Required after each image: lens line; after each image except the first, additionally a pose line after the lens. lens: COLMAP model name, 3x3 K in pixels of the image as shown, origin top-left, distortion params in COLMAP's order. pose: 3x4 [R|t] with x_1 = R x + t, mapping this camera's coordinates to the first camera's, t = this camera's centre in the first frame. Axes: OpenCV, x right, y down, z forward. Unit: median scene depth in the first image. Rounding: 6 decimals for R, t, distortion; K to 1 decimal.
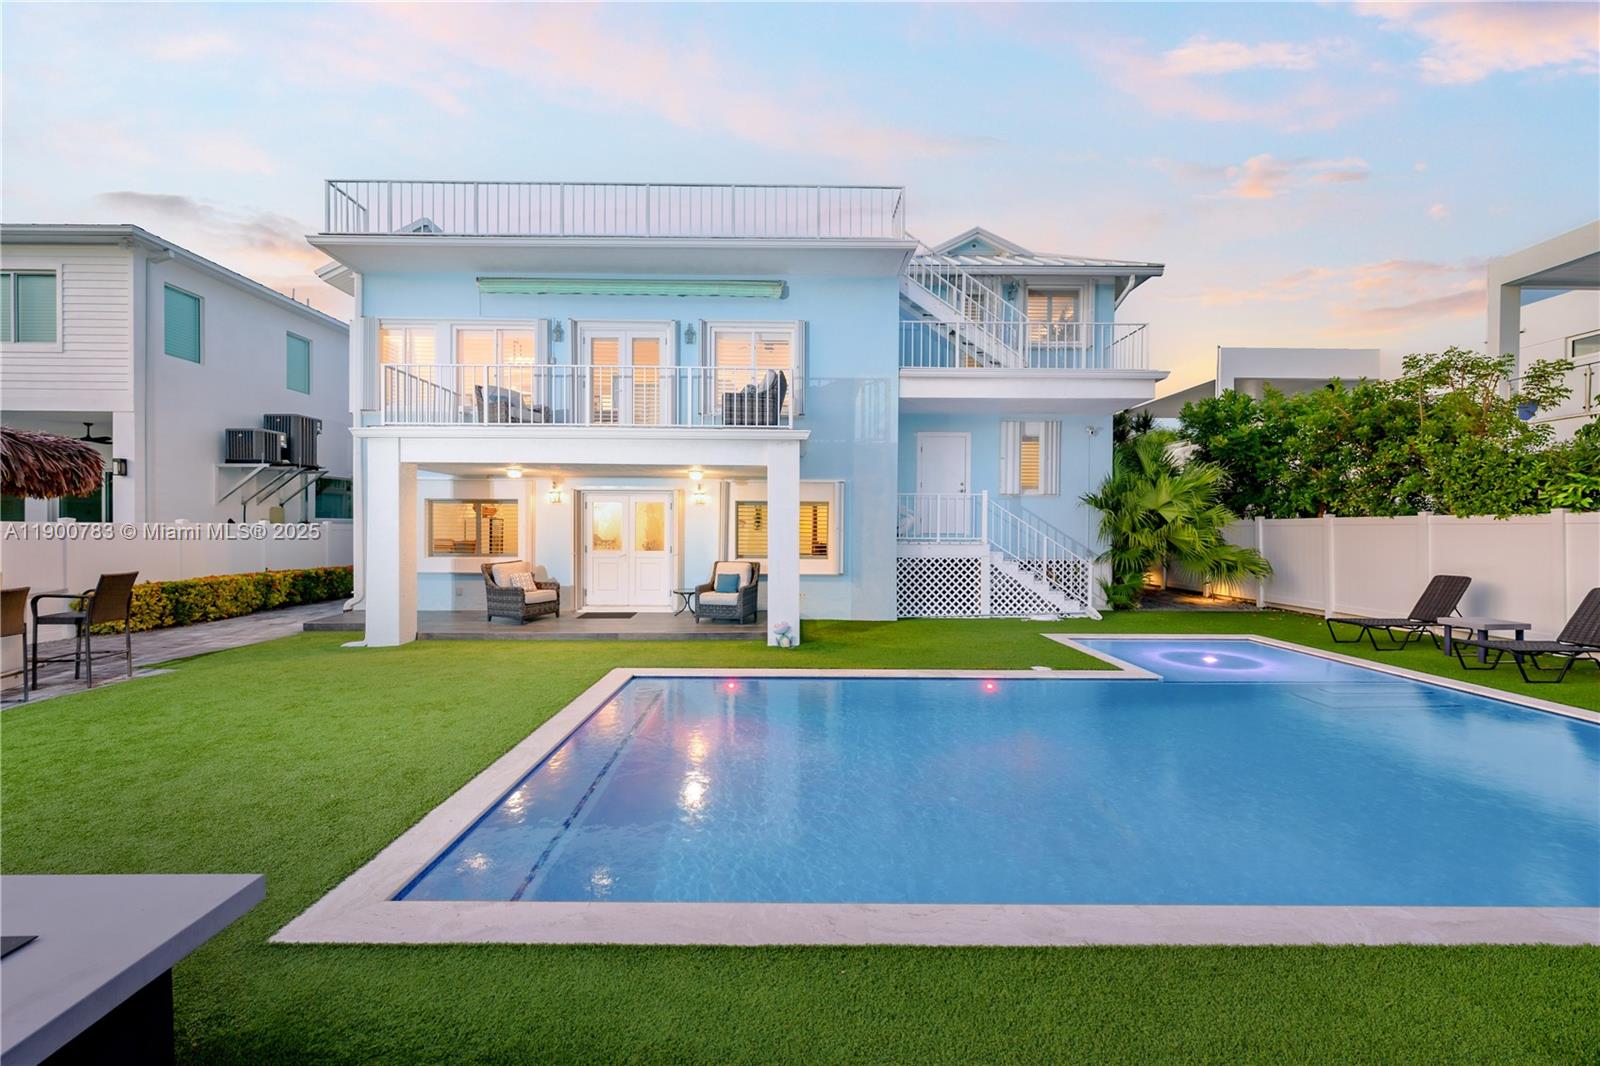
lens RADIAL K [[639.1, 0, 805.9], [0, 639.1, 539.2], [0, 0, 1]] dist [-0.001771, -0.000165]
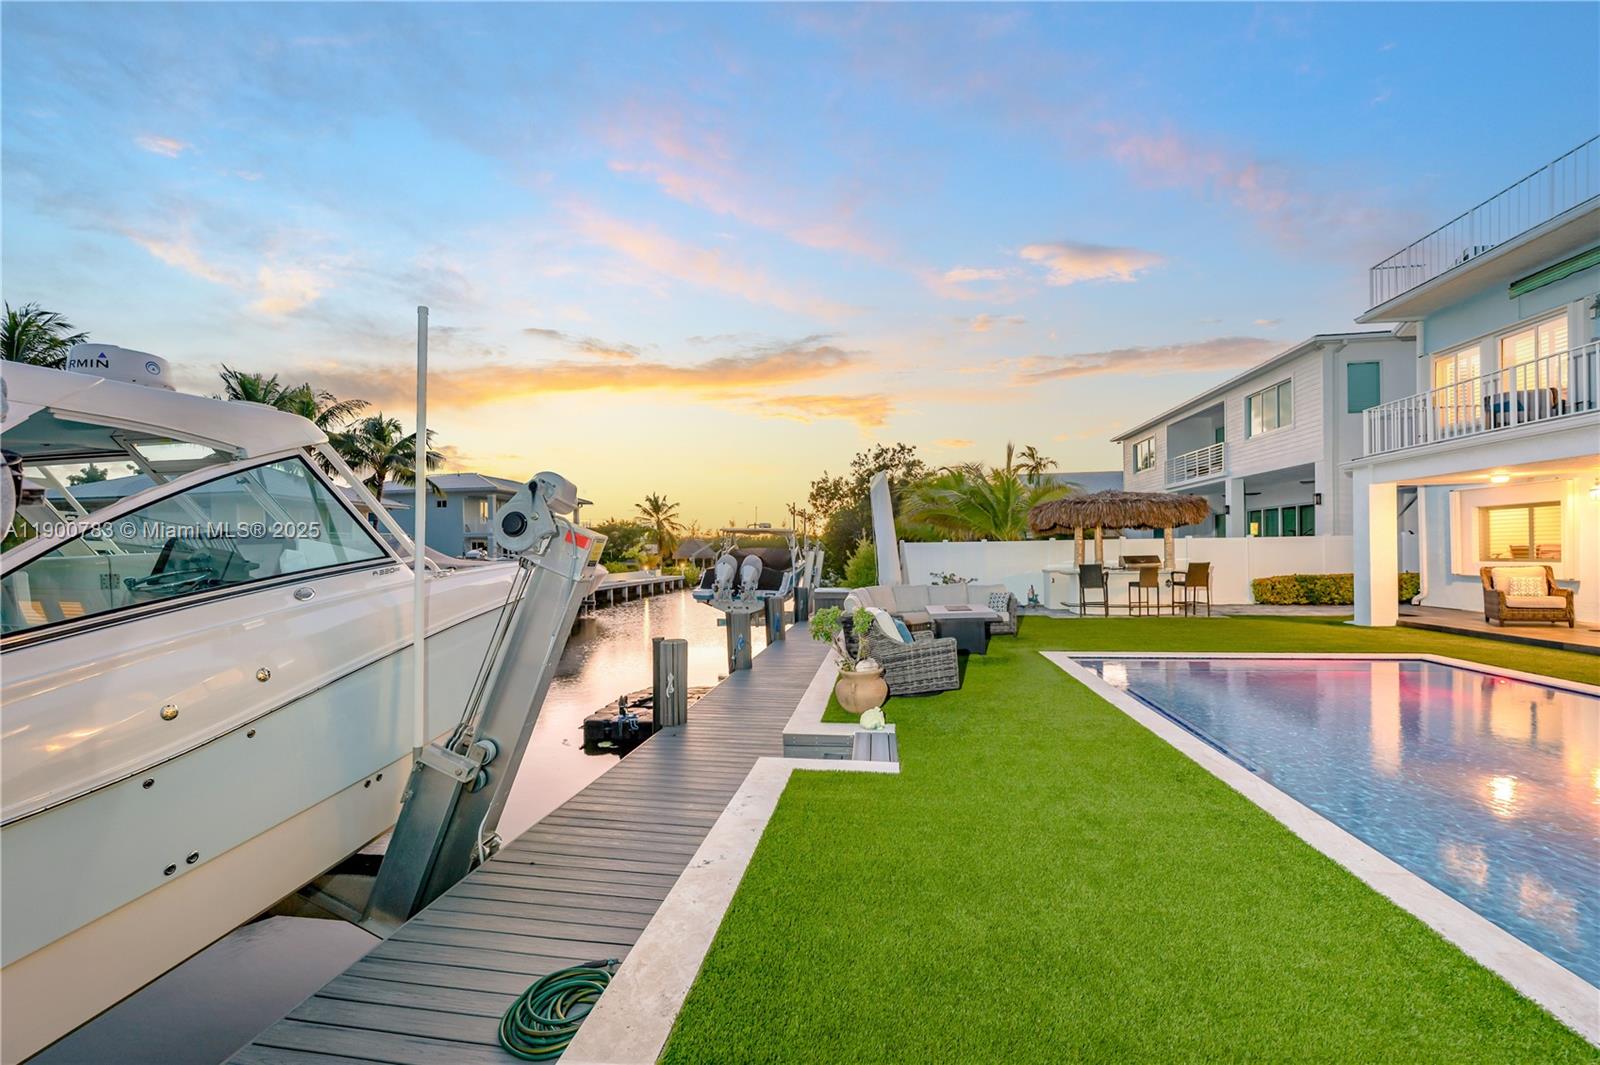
lens RADIAL K [[631.6, 0, 793.2], [0, 631.6, 542.4], [0, 0, 1]] dist [0.000315, 0.000029]
pose [[-0.168162, -0.016837, -0.985616, 0.672168], [0.000586, 0.999852, -0.017180, 0.014478], [0.985759, -0.003467, -0.168128, 0.054312]]
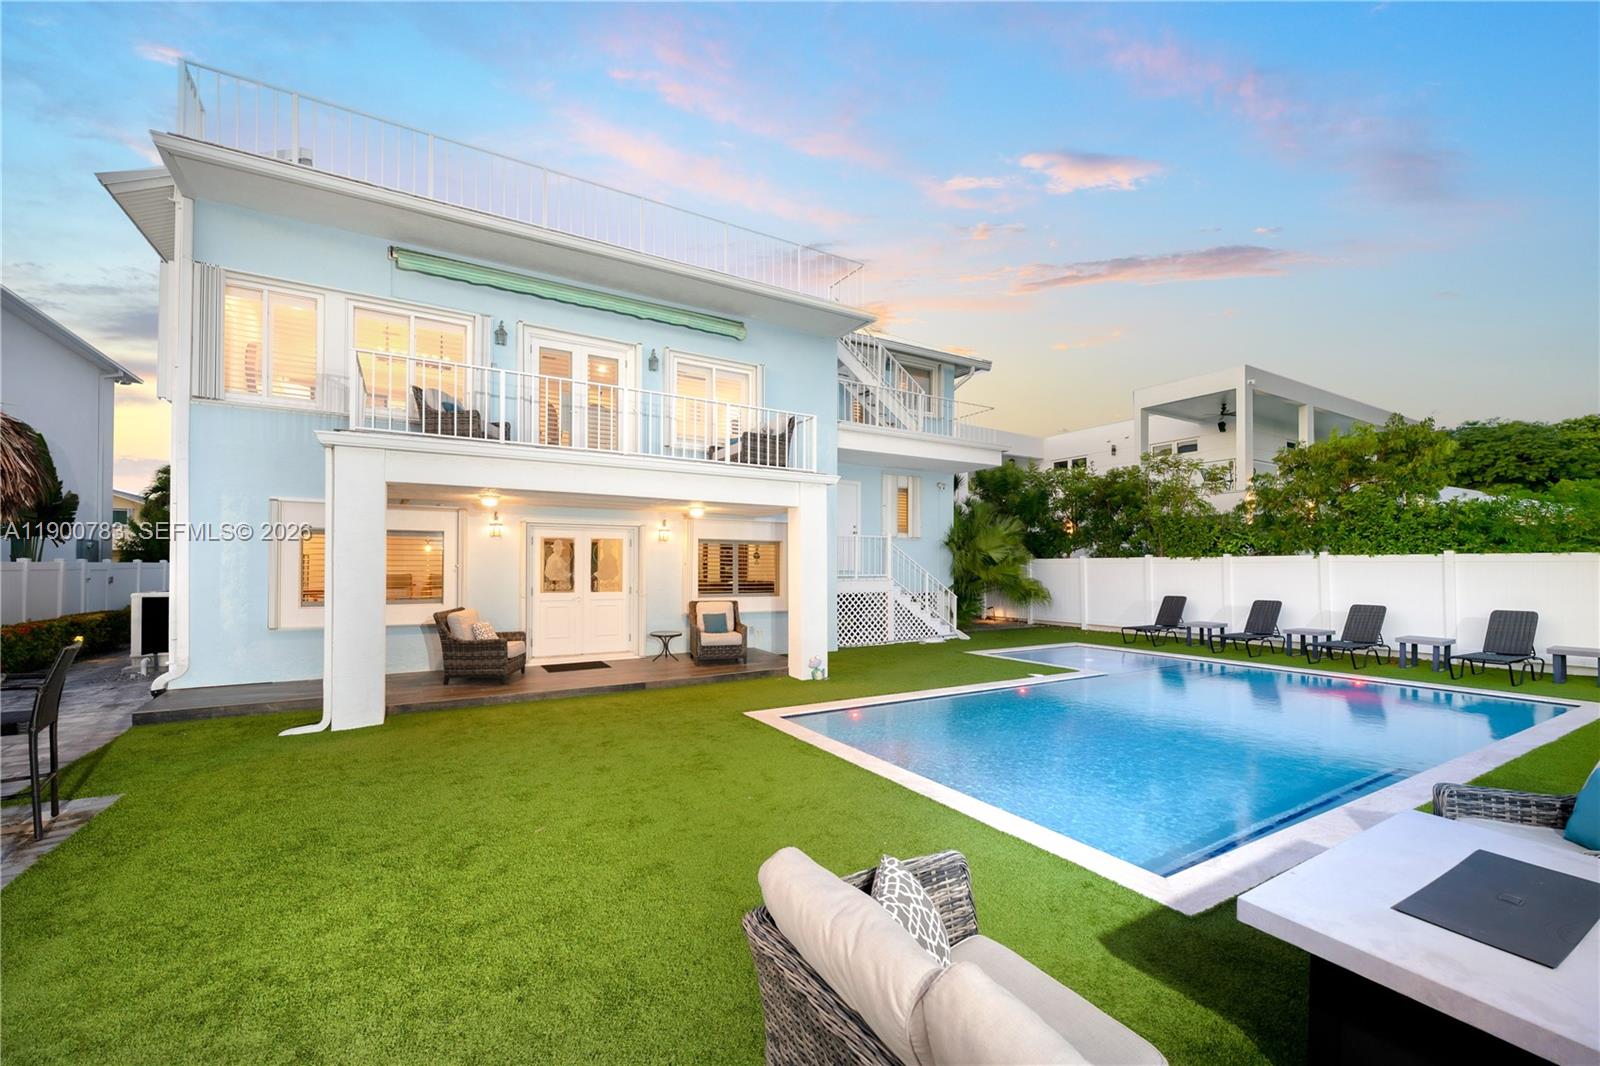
lens RADIAL K [[639.1, 0, 807.1], [0, 639.1, 564.7], [0, 0, 1]] dist [-0.001771, -0.000165]
pose [[0.867749, -0.000755, 0.497003, -0.473513], [0.009742, 0.999833, -0.015490, -0.003433], [-0.496908, 0.018283, 0.867611, 0.077257]]
